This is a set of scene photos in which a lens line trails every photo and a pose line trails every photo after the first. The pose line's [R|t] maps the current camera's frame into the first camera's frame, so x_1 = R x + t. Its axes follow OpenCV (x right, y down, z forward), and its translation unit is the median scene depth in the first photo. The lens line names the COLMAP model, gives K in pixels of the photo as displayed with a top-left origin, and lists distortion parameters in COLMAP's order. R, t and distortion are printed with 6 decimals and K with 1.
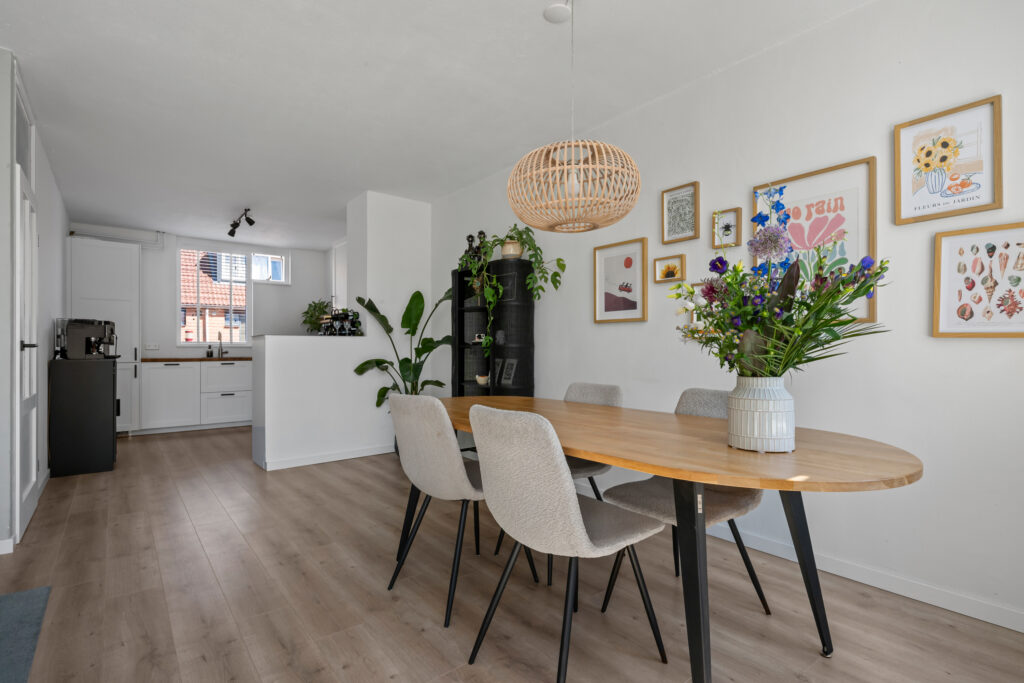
lens RADIAL K [[495.0, 0, 512.7], [0, 495.0, 345.5], [0, 0, 1]] dist [0.003348, 0.000473]
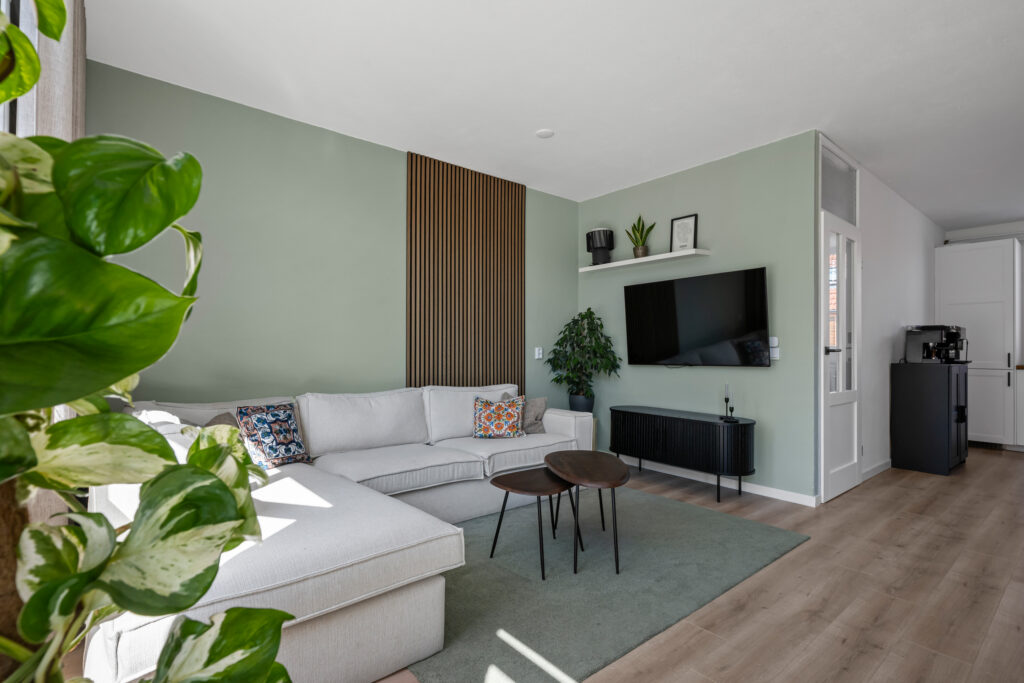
lens RADIAL K [[495.0, 0, 512.4], [0, 495.0, 343.4], [0, 0, 1]] dist [0.003348, 0.000473]
pose [[0.016755, -0.009815, -0.999811, 0.184047], [-0.002807, 0.999947, -0.009863, -0.002227], [0.999856, 0.002972, 0.016726, 0.104371]]
